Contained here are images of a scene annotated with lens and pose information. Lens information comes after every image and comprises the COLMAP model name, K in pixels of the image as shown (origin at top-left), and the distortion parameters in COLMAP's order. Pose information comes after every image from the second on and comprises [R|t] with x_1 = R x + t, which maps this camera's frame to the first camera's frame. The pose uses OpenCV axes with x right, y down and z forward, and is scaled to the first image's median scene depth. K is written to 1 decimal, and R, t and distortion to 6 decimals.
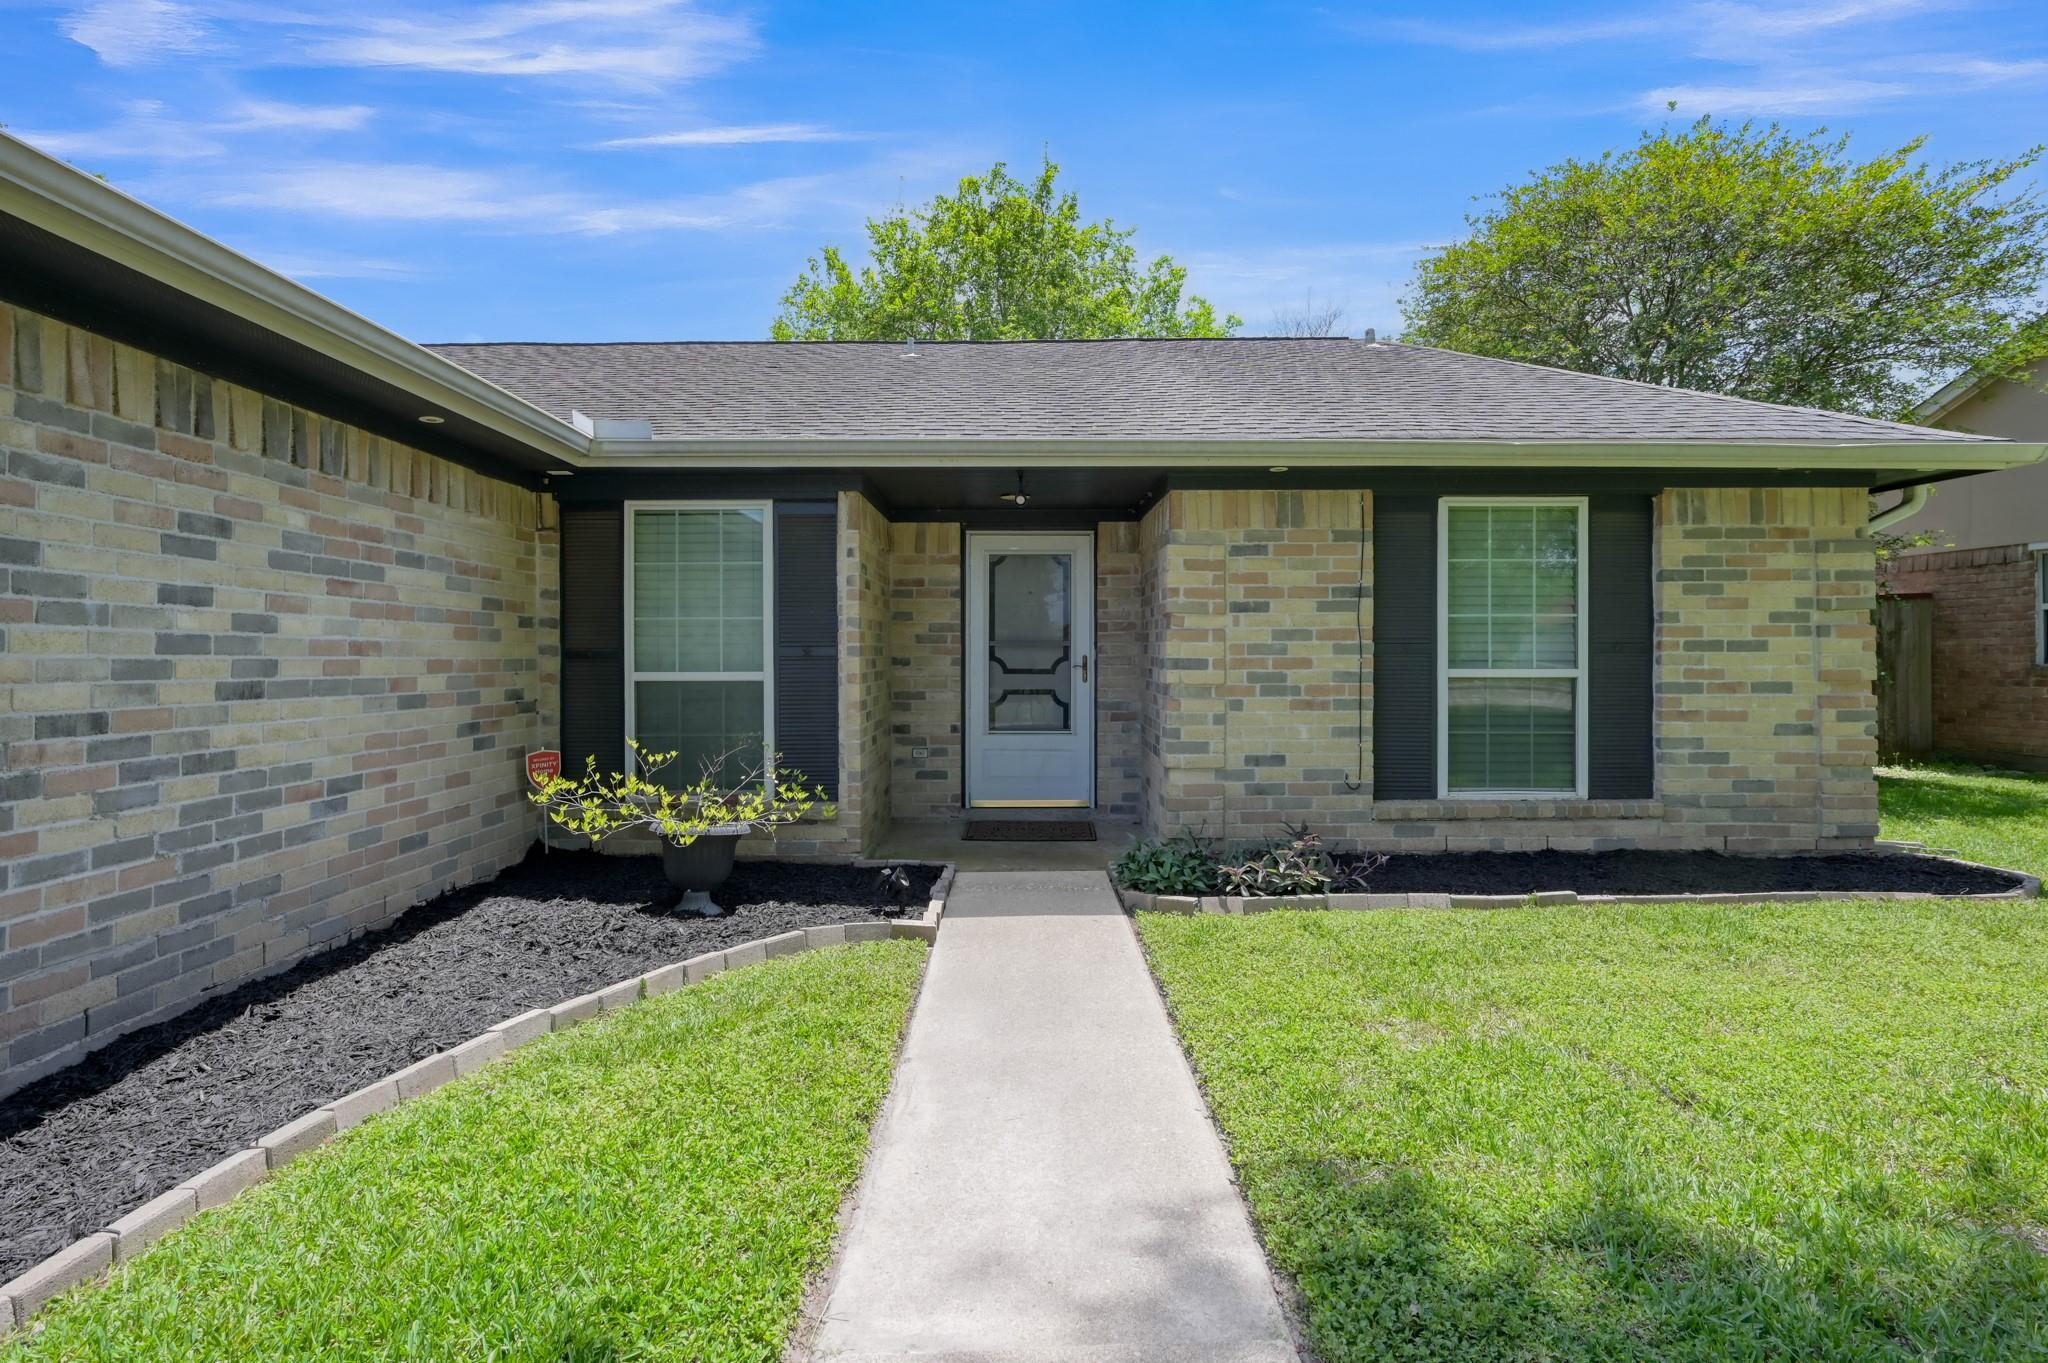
lens RADIAL K [[1076.4, 0, 1021.7], [0, 1076.4, 666.7], [0, 0, 1]] dist [0.001422, -0.005846]
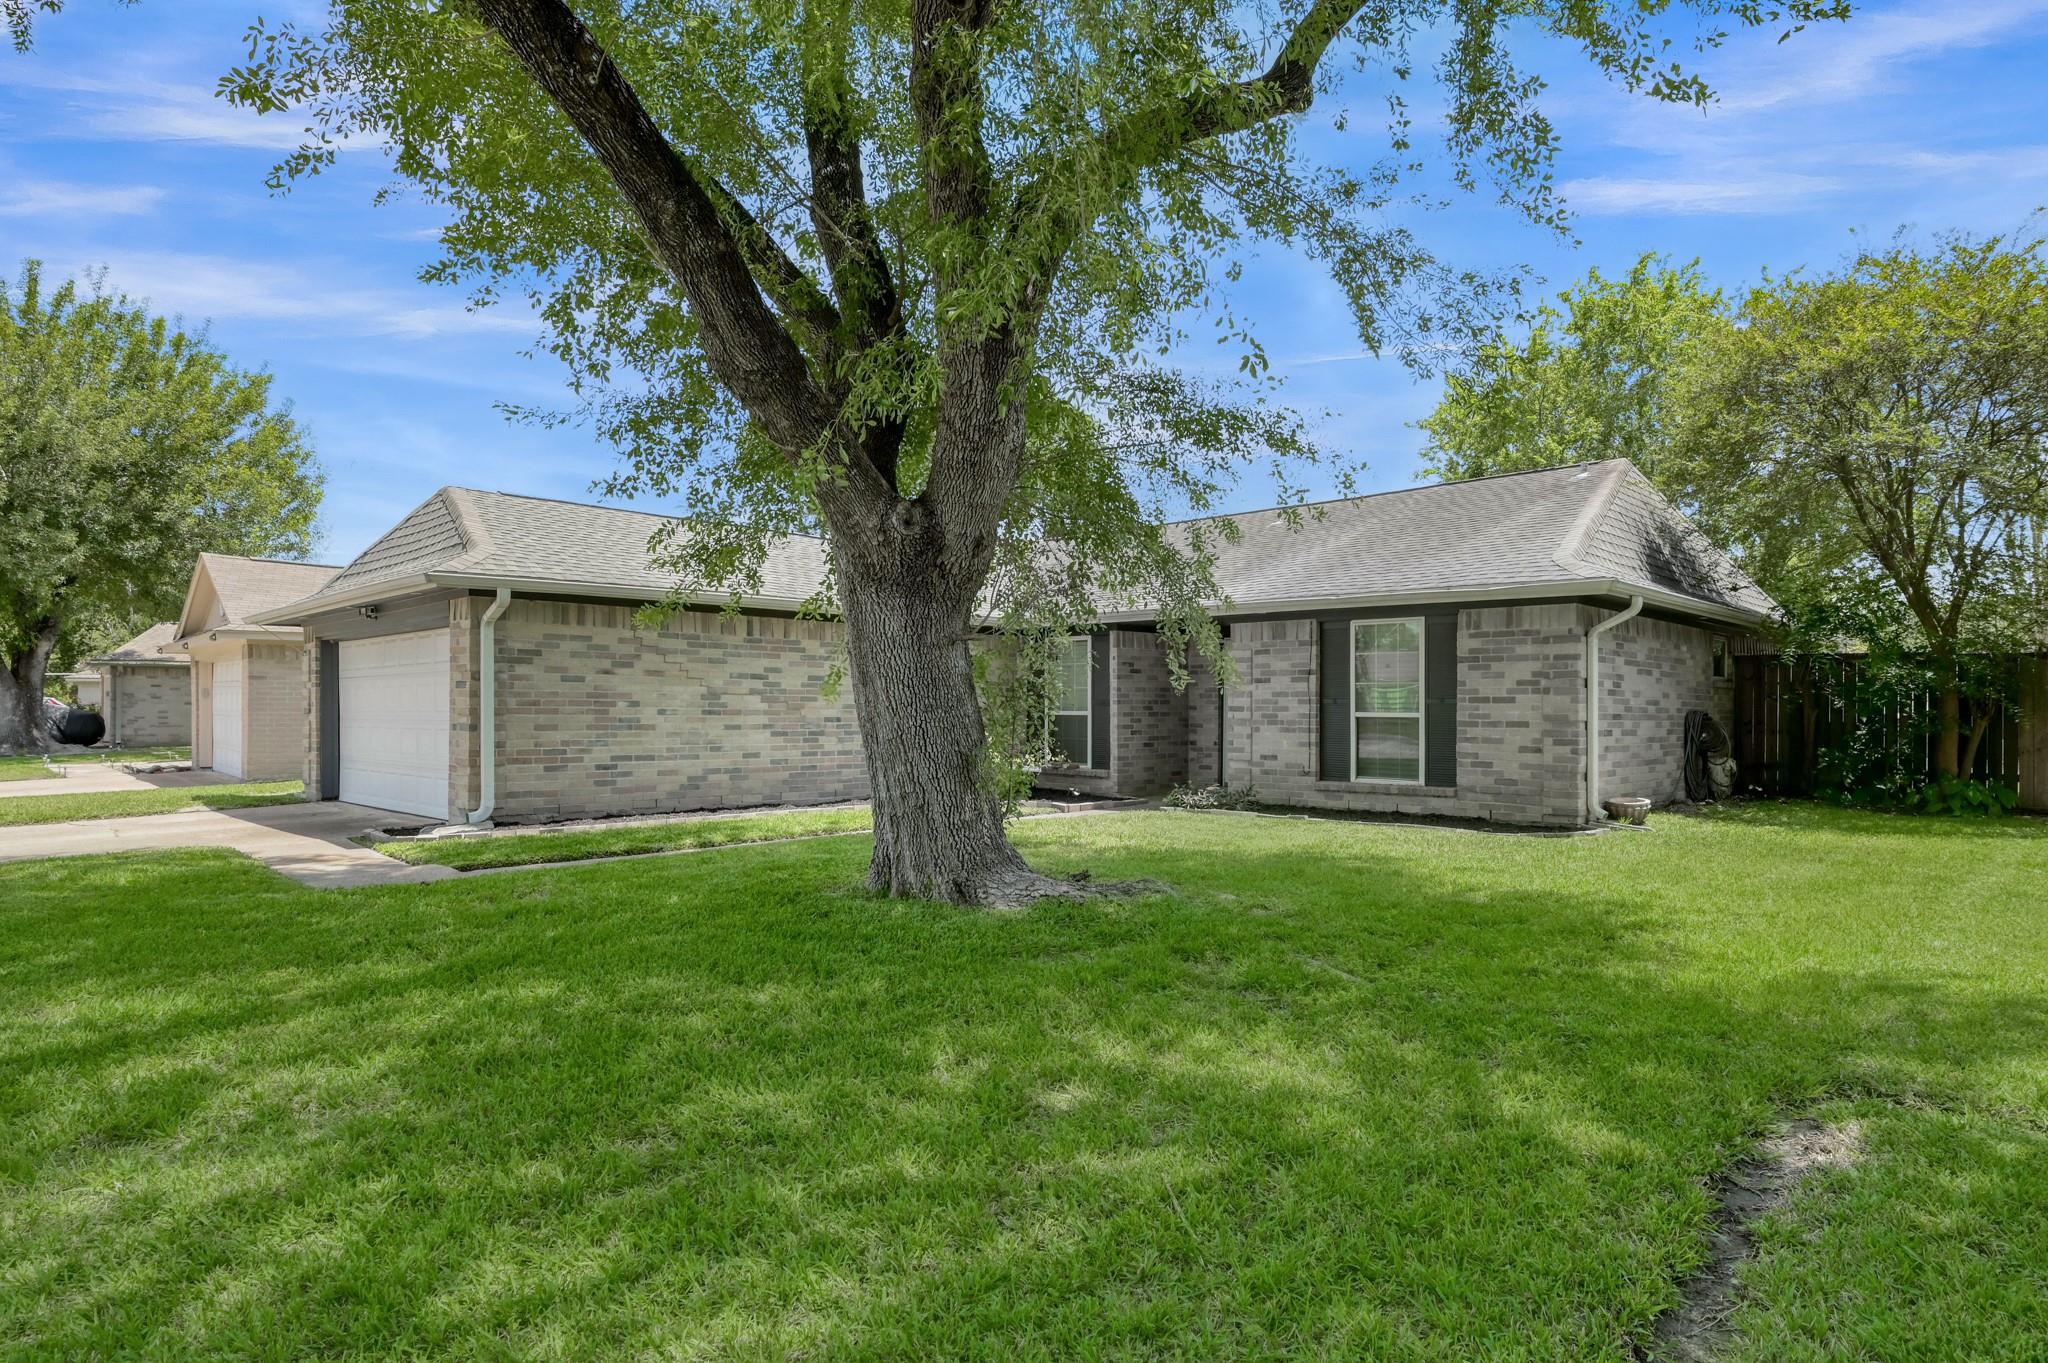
lens RADIAL K [[1076.4, 0, 1028.1], [0, 1076.4, 695.8], [0, 0, 1]] dist [0.001422, -0.005846]
pose [[0.715420, -0.002485, -0.698690, 1.311366], [-0.010758, 0.999836, -0.014571, 0.007075], [0.698612, 0.017941, 0.715276, -0.742218]]
